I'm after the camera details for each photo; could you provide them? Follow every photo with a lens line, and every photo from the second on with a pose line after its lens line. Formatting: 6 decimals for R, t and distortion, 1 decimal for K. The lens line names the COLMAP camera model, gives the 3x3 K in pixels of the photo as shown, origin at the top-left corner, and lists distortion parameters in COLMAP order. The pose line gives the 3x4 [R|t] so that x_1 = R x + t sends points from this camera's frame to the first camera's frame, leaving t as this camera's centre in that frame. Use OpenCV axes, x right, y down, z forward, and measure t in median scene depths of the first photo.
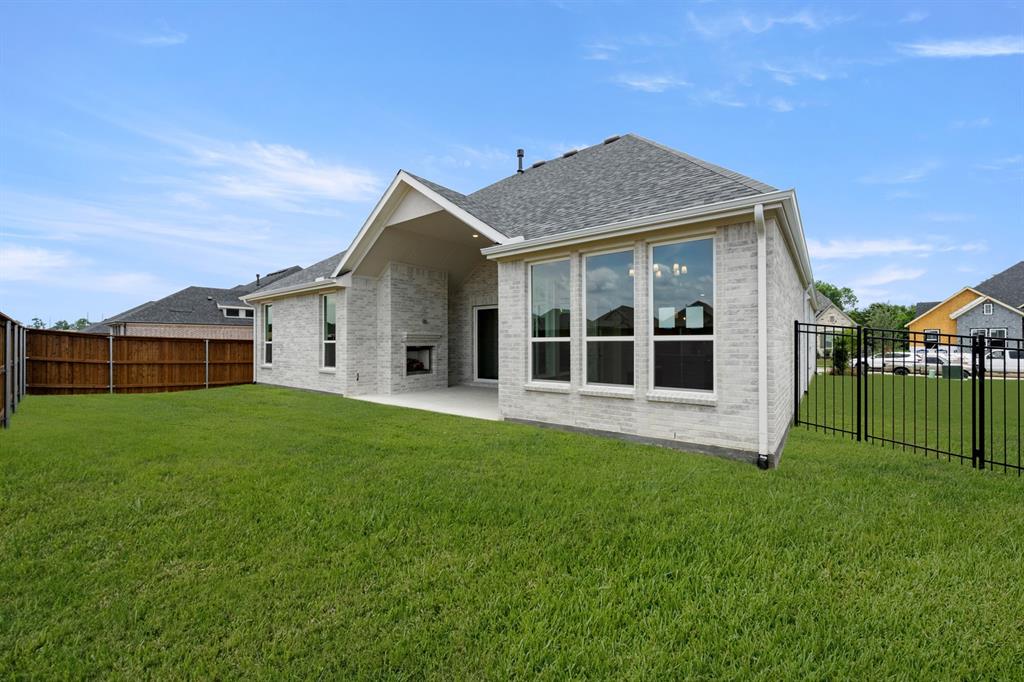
lens RADIAL K [[402.8, 0, 515.4], [0, 402.8, 343.7], [0, 0, 1]] dist [-0.000337, 0.000239]
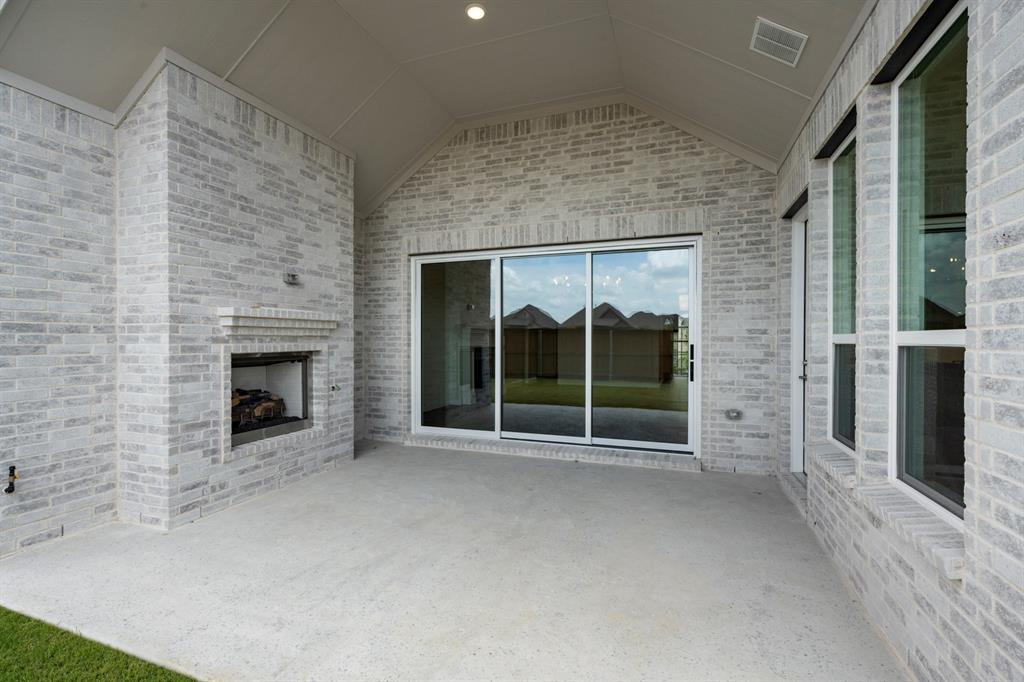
lens RADIAL K [[451.1, 0, 510.5], [0, 451.1, 345.3], [0, 0, 1]] dist [-0.001987, 0.000362]
pose [[0.955958, 0.003745, 0.293481, -0.160327], [-0.008104, 0.999874, 0.013638, -0.006693], [-0.293393, -0.015416, 0.955868, 0.582639]]
